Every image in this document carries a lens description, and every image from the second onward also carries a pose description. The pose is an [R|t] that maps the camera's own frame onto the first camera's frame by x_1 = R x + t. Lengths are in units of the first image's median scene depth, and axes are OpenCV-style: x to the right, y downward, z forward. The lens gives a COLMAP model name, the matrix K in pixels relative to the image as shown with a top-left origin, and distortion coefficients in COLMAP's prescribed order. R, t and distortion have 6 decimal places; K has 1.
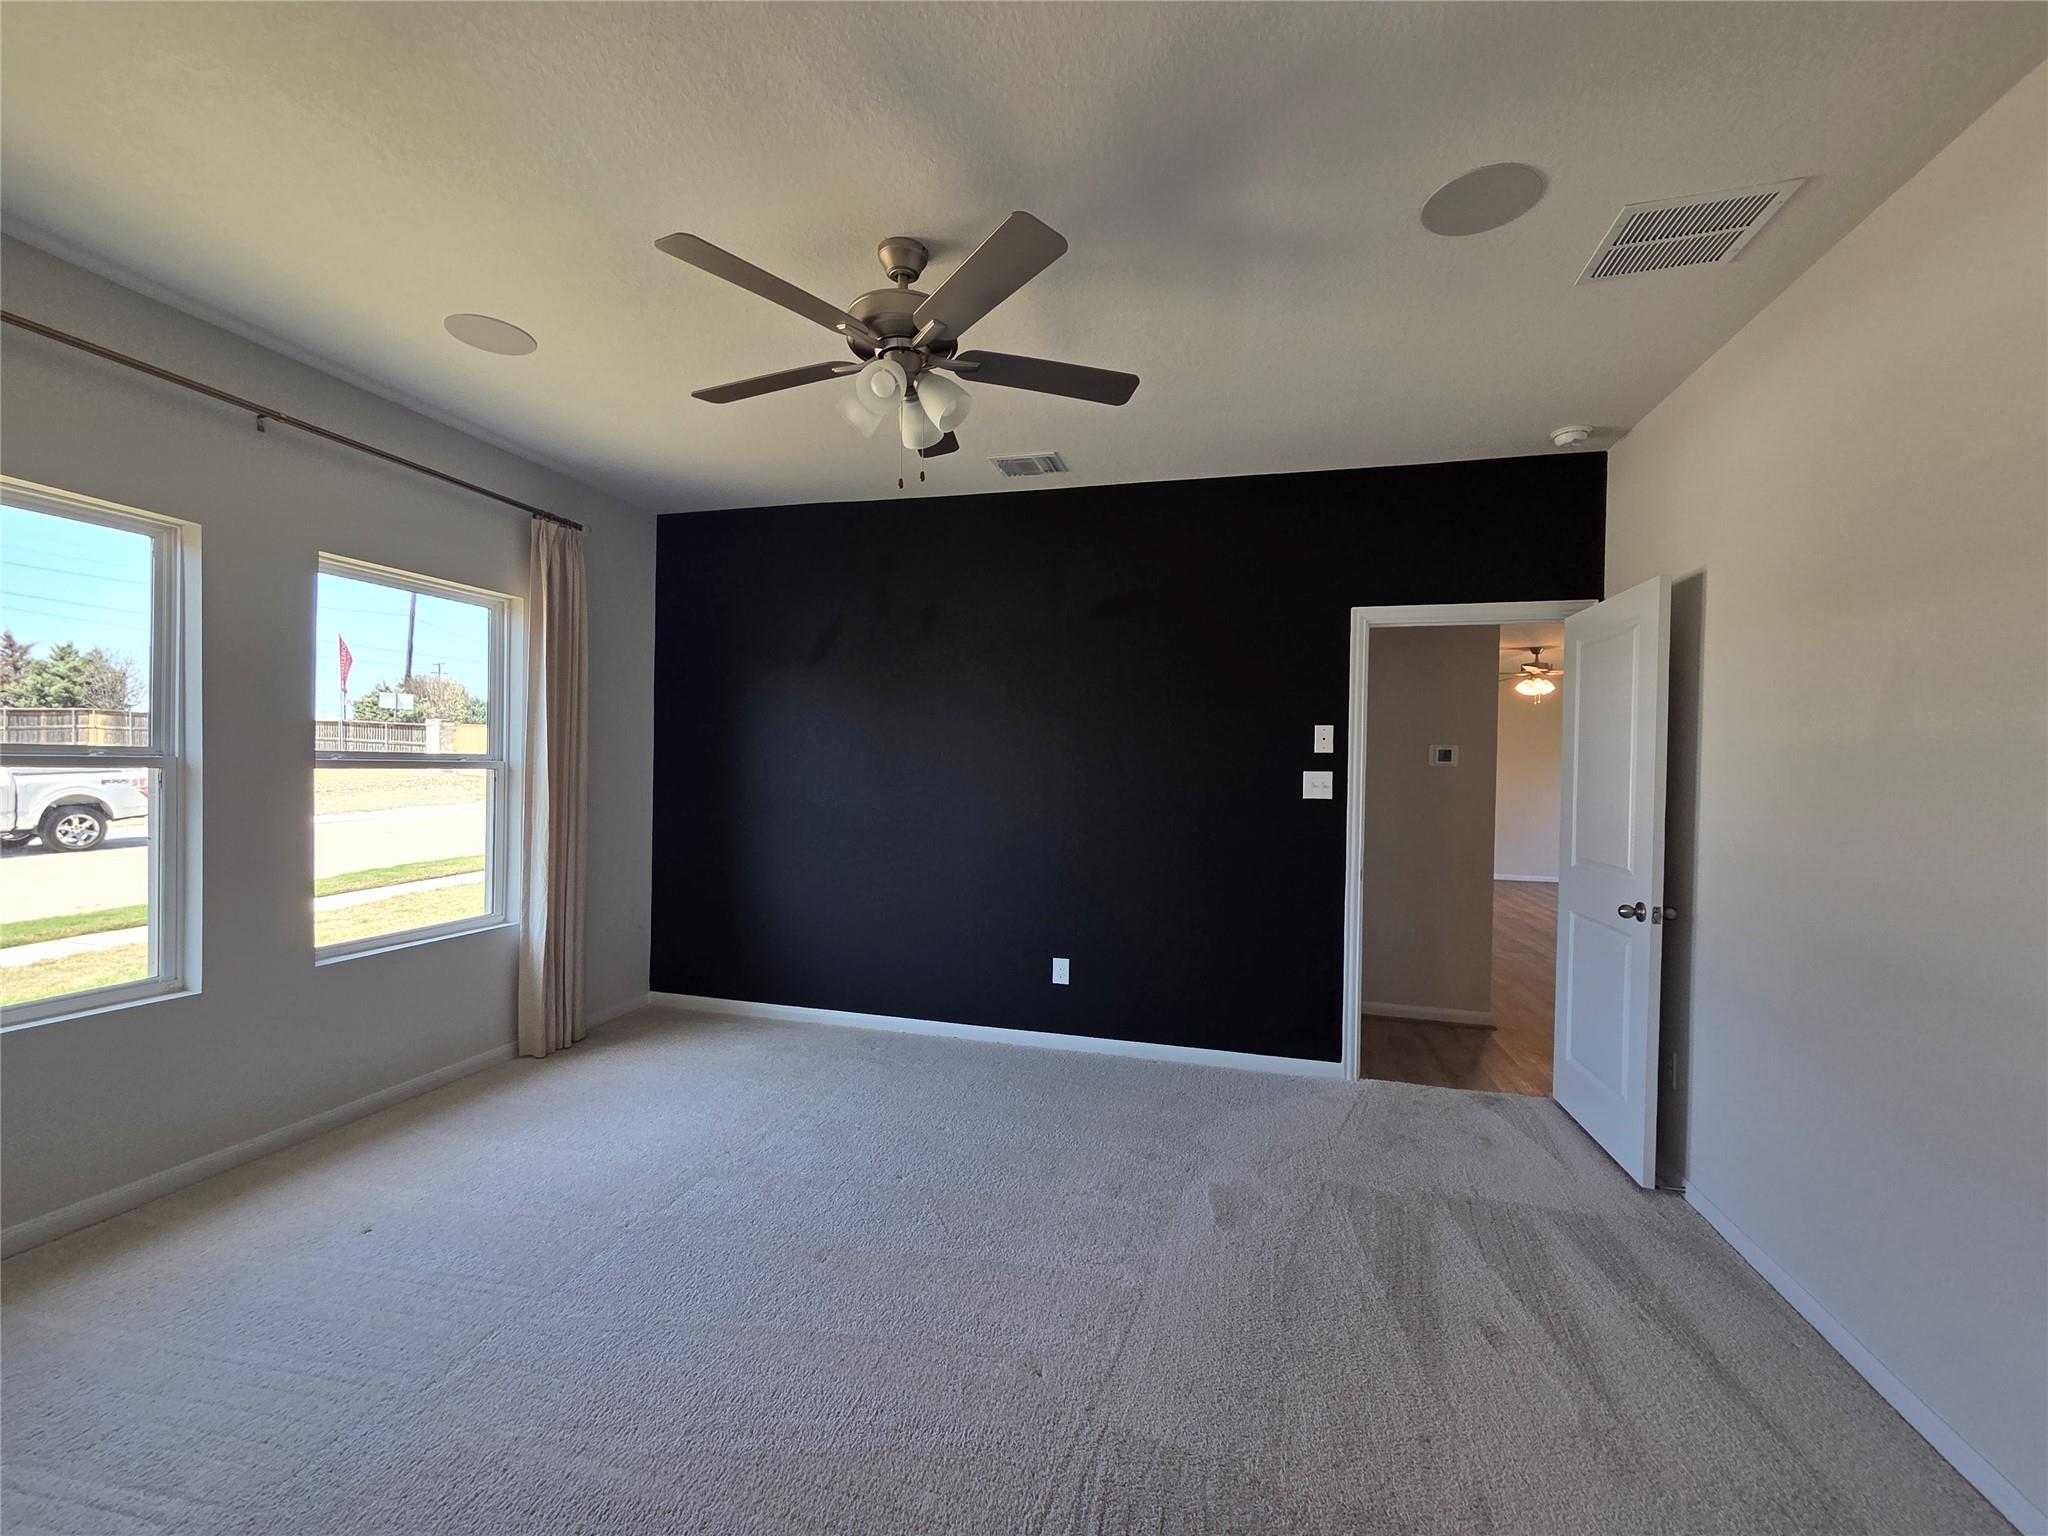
lens RADIAL K [[838.8, 0, 1023.8], [0, 838.8, 777.4], [0, 0, 1]] dist [-0.000540, 0.000574]
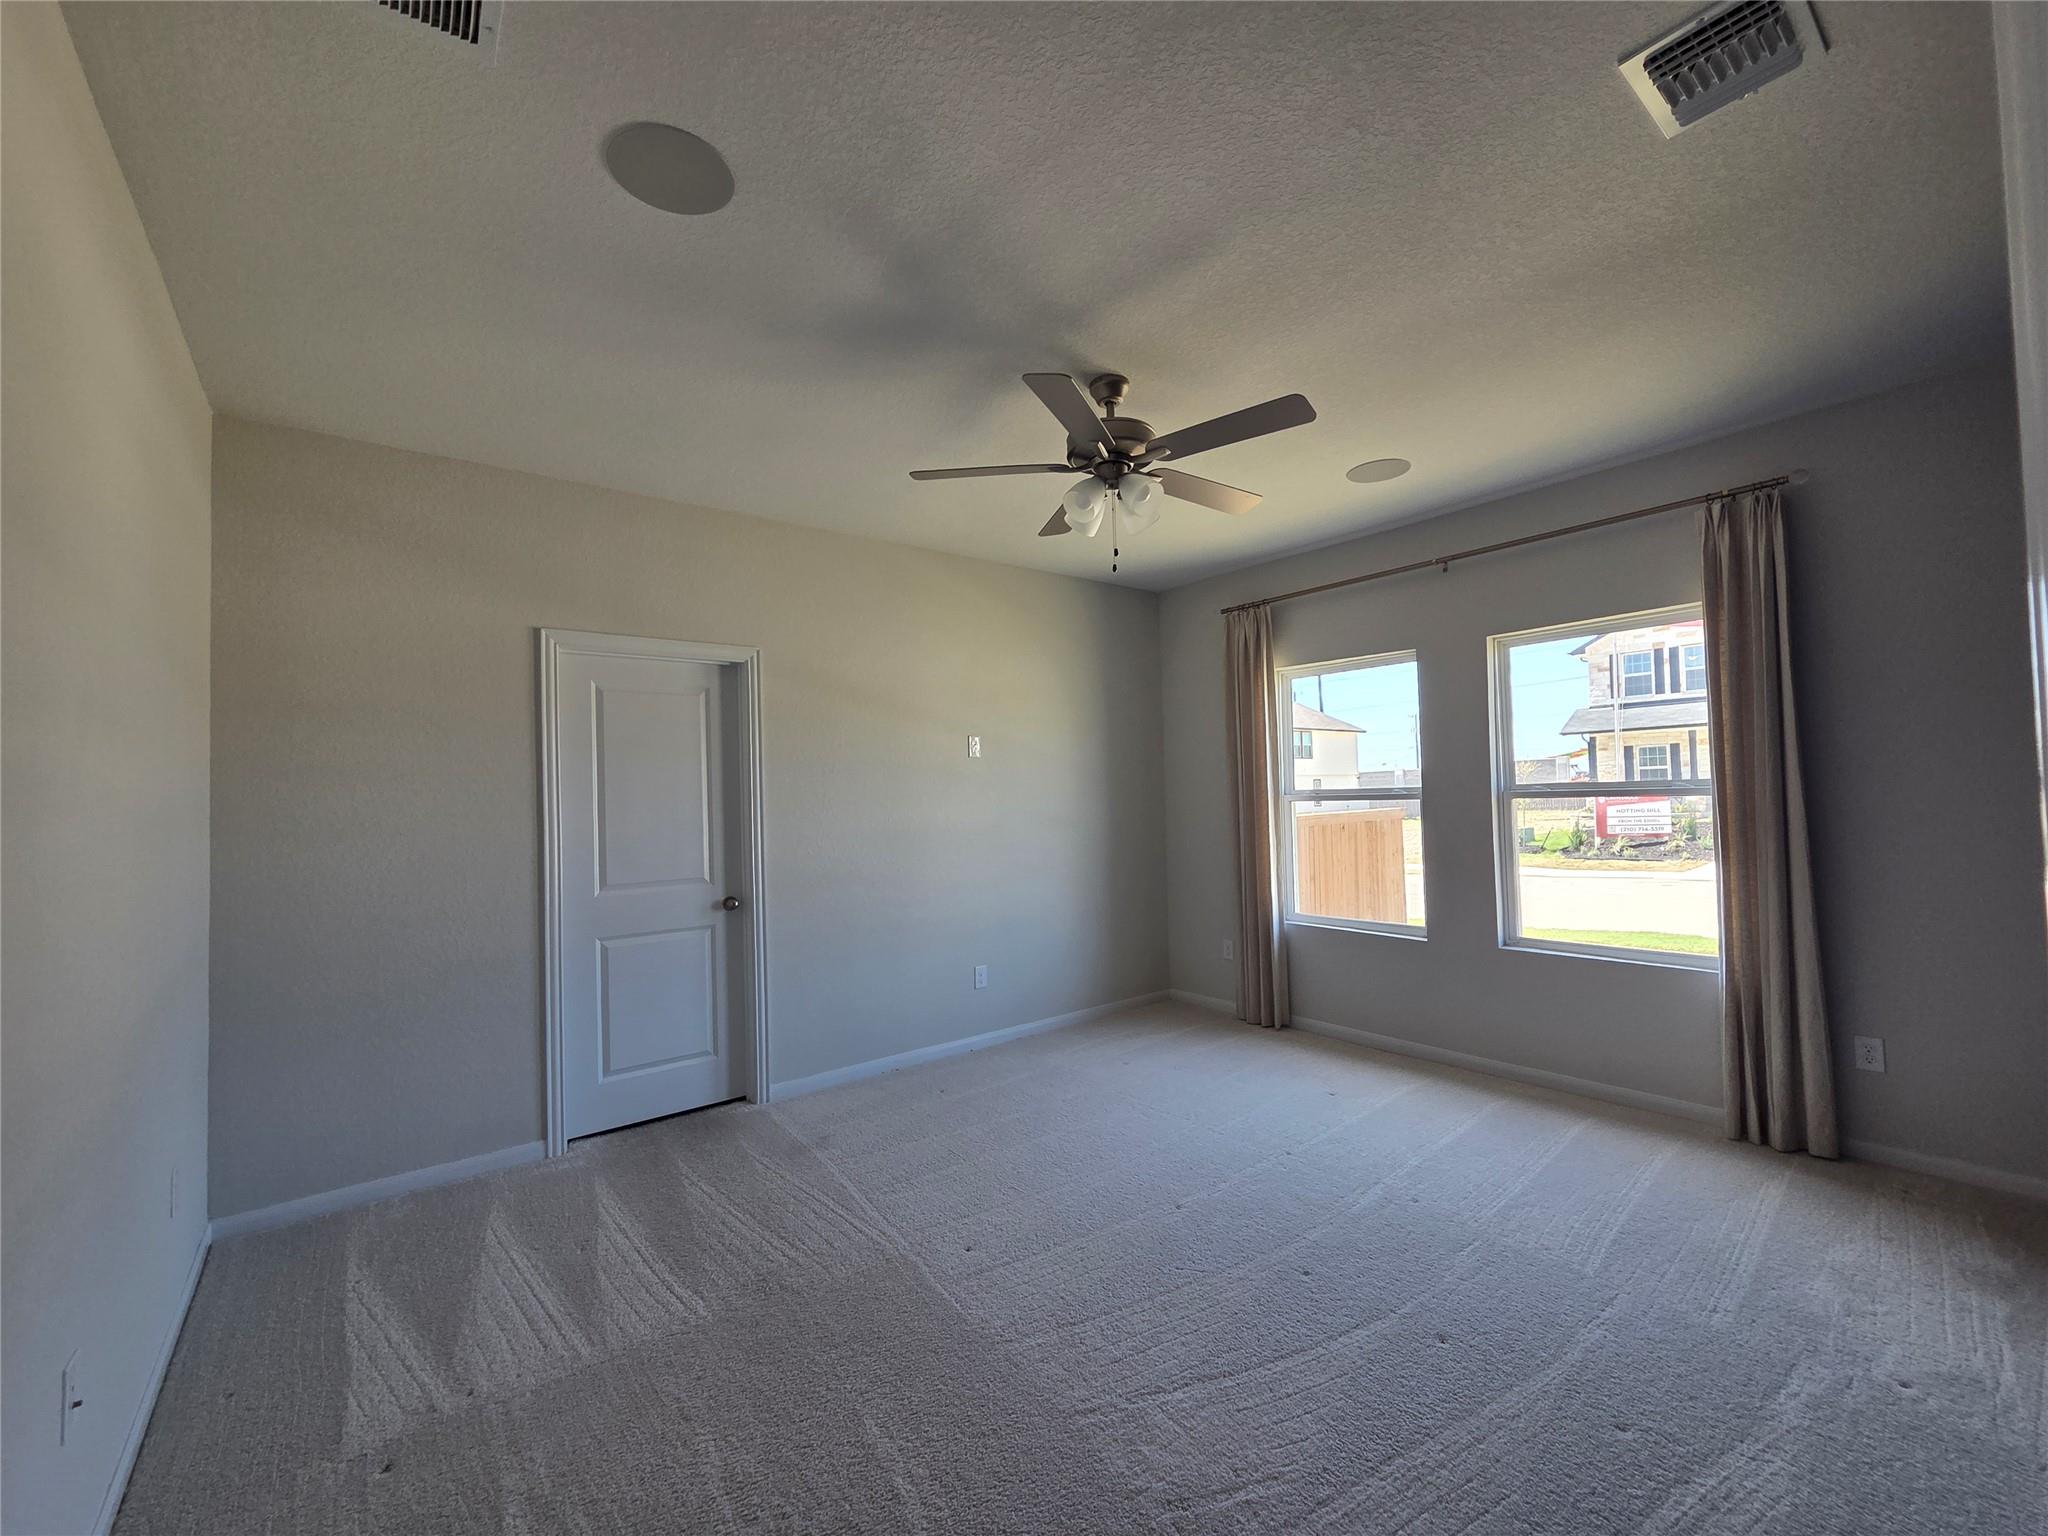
lens RADIAL K [[838.8, 0, 1023.8], [0, 838.8, 777.4], [0, 0, 1]] dist [-0.000540, 0.000574]
pose [[-0.598251, -0.017293, -0.801122, 0.527676], [0.008787, 0.999565, -0.028138, -0.010483], [0.801260, -0.023873, -0.597839, 0.945547]]
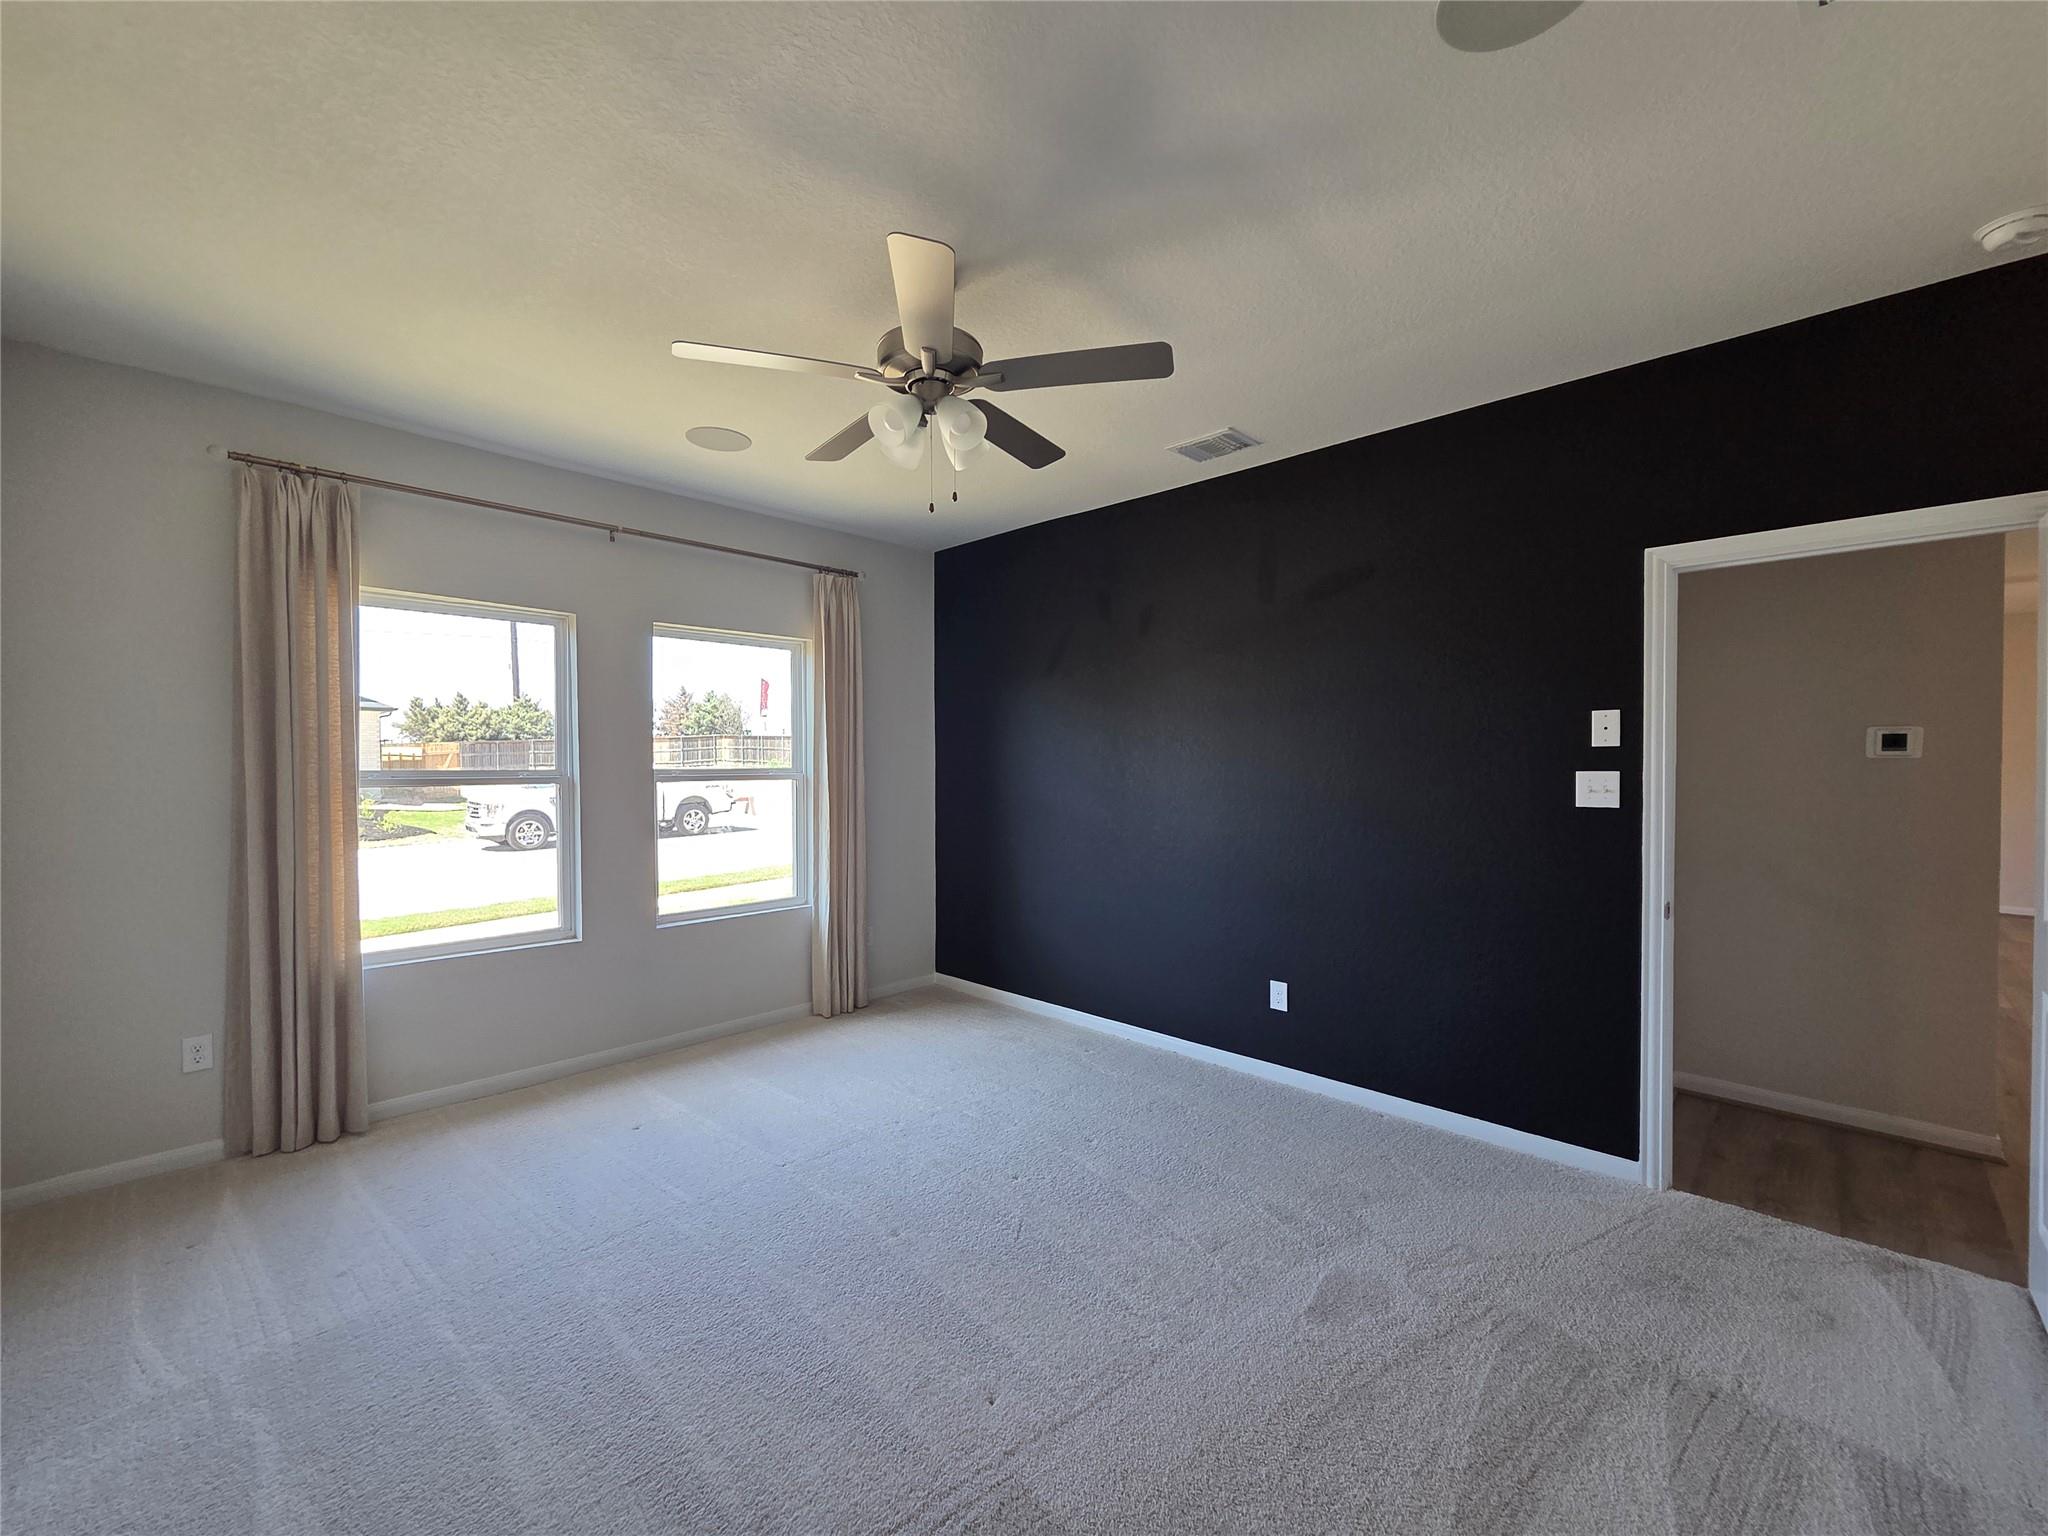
lens RADIAL K [[839.4, 0, 1022.3], [0, 839.4, 774.7], [0, 0, 1]] dist [-0.001038, 0.000436]
pose [[0.872659, -0.013085, -0.488154, 0.265373], [0.012215, 0.999913, -0.004967, -0.006413], [0.488176, -0.001629, 0.872743, 0.082121]]
